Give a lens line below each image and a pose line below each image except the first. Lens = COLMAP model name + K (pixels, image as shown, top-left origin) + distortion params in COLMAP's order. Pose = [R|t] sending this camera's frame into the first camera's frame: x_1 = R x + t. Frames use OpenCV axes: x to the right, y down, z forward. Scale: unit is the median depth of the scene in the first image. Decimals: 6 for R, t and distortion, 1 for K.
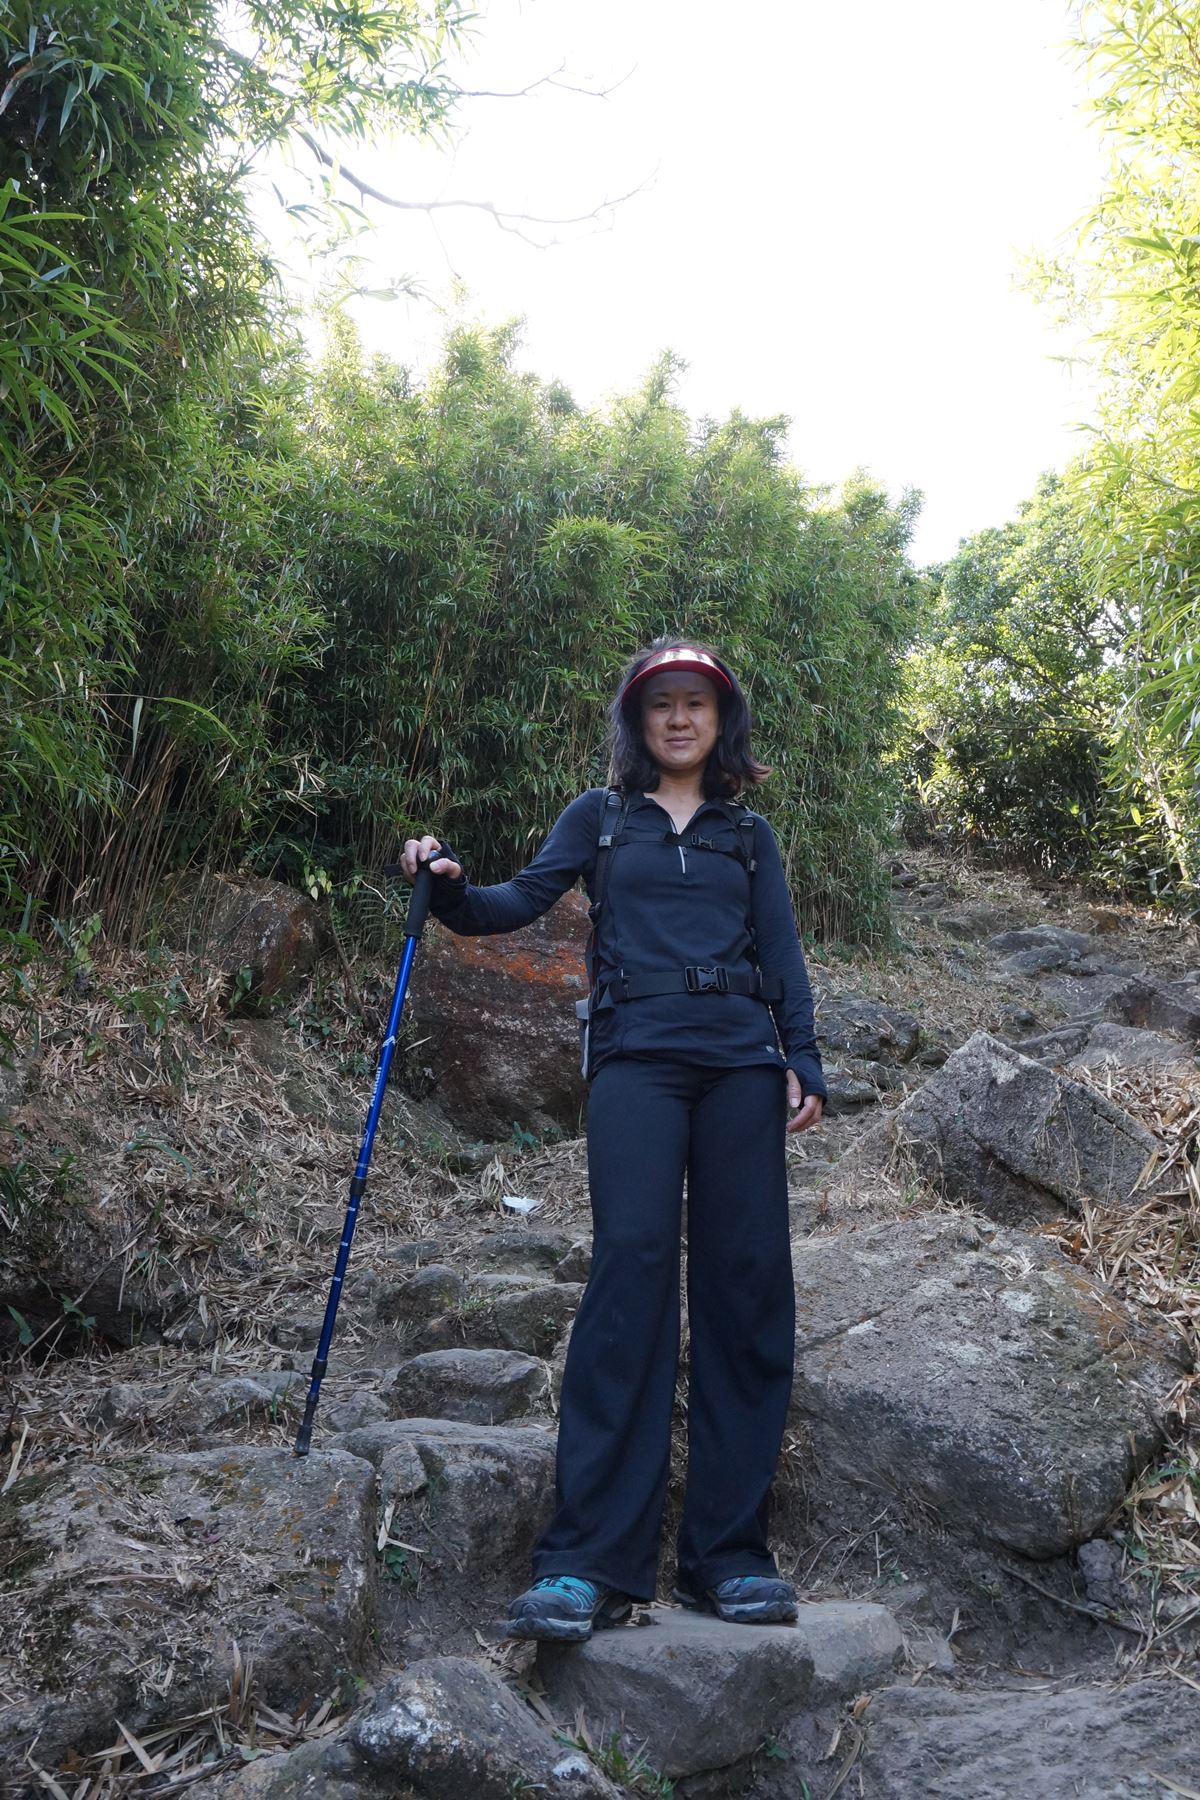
lens RADIAL K [[1187.4, 0, 596.2], [0, 1187.4, 888.8], [0, 0, 1]] dist [-0.059013, 0.027484]
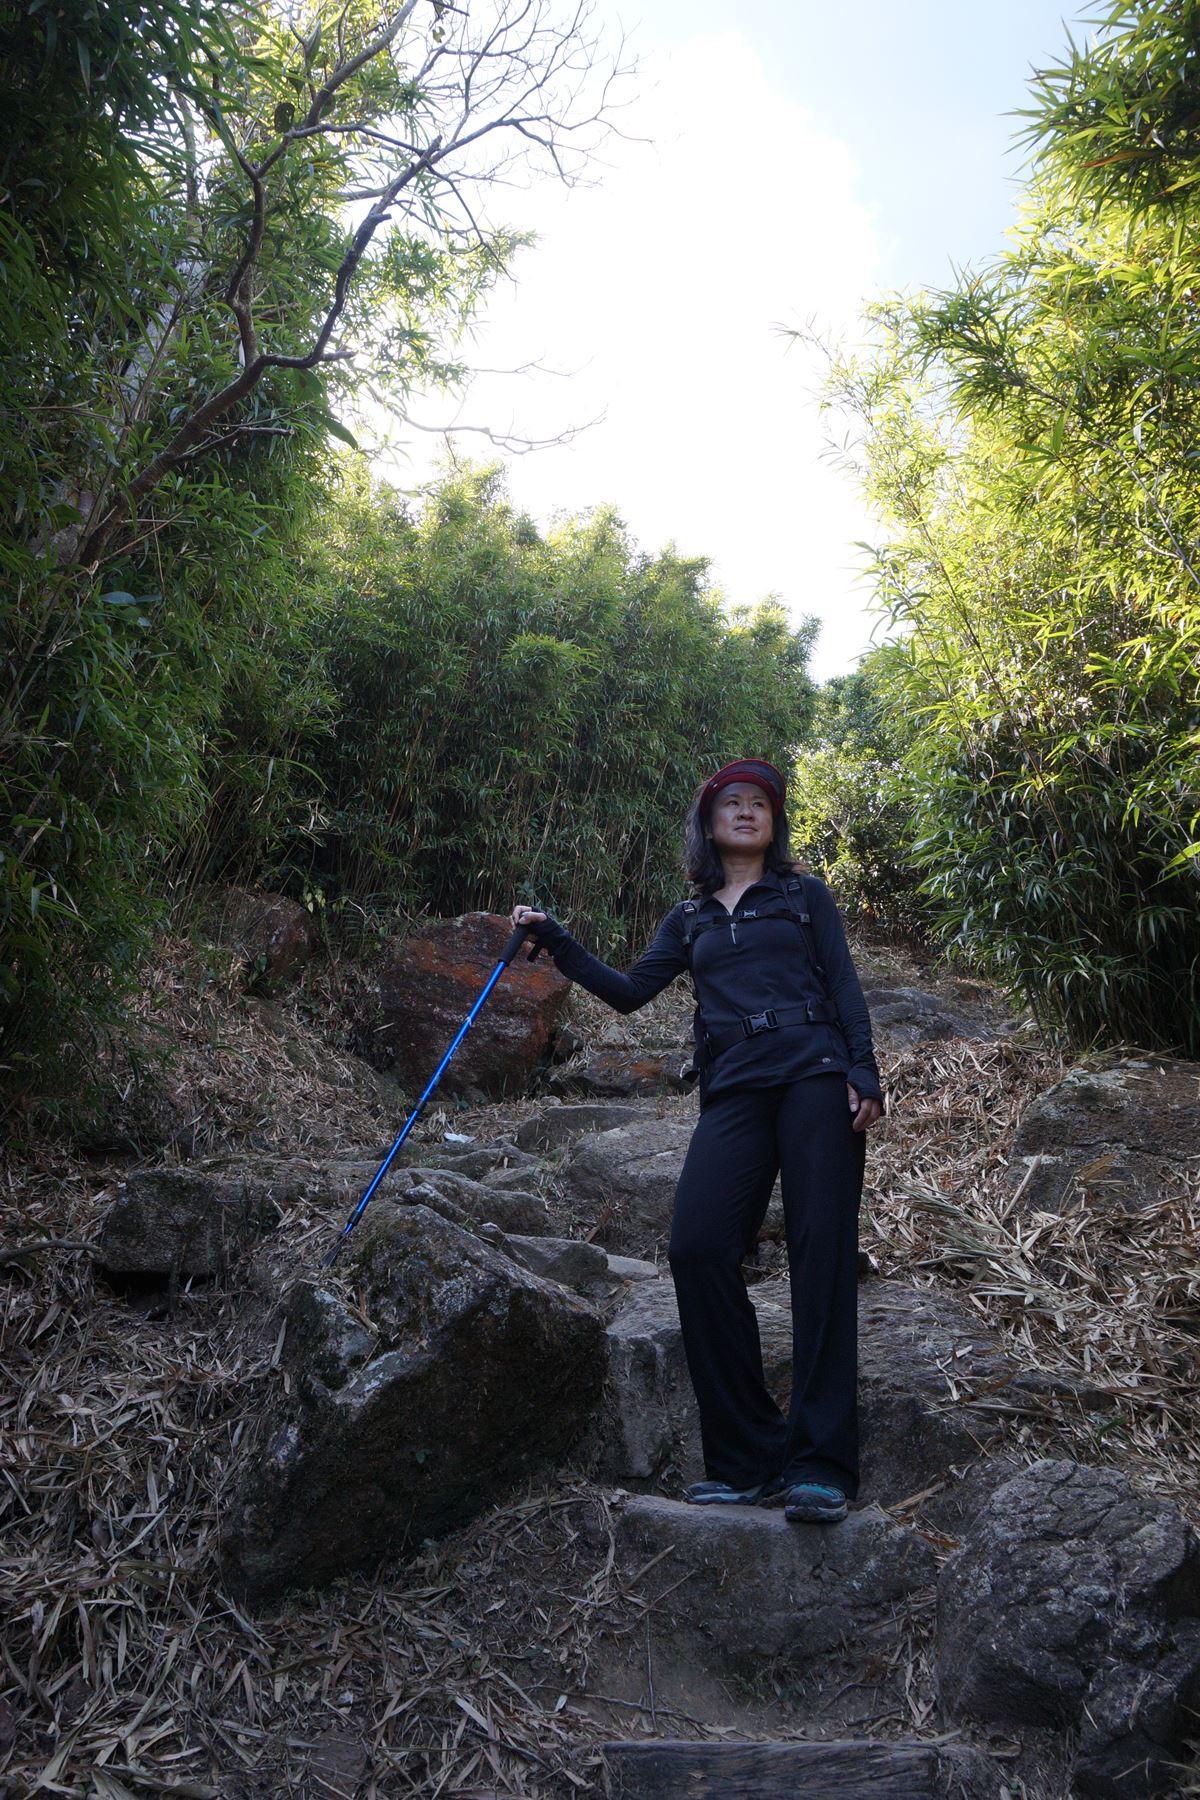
lens RADIAL K [[1187.4, 0, 596.2], [0, 1187.4, 888.8], [0, 0, 1]] dist [-0.059013, 0.027484]
pose [[0.996466, 0.066589, 0.051196, 0.004908], [-0.063437, 0.996126, -0.060895, 0.039203], [-0.055052, 0.057432, 0.996830, -0.283403]]
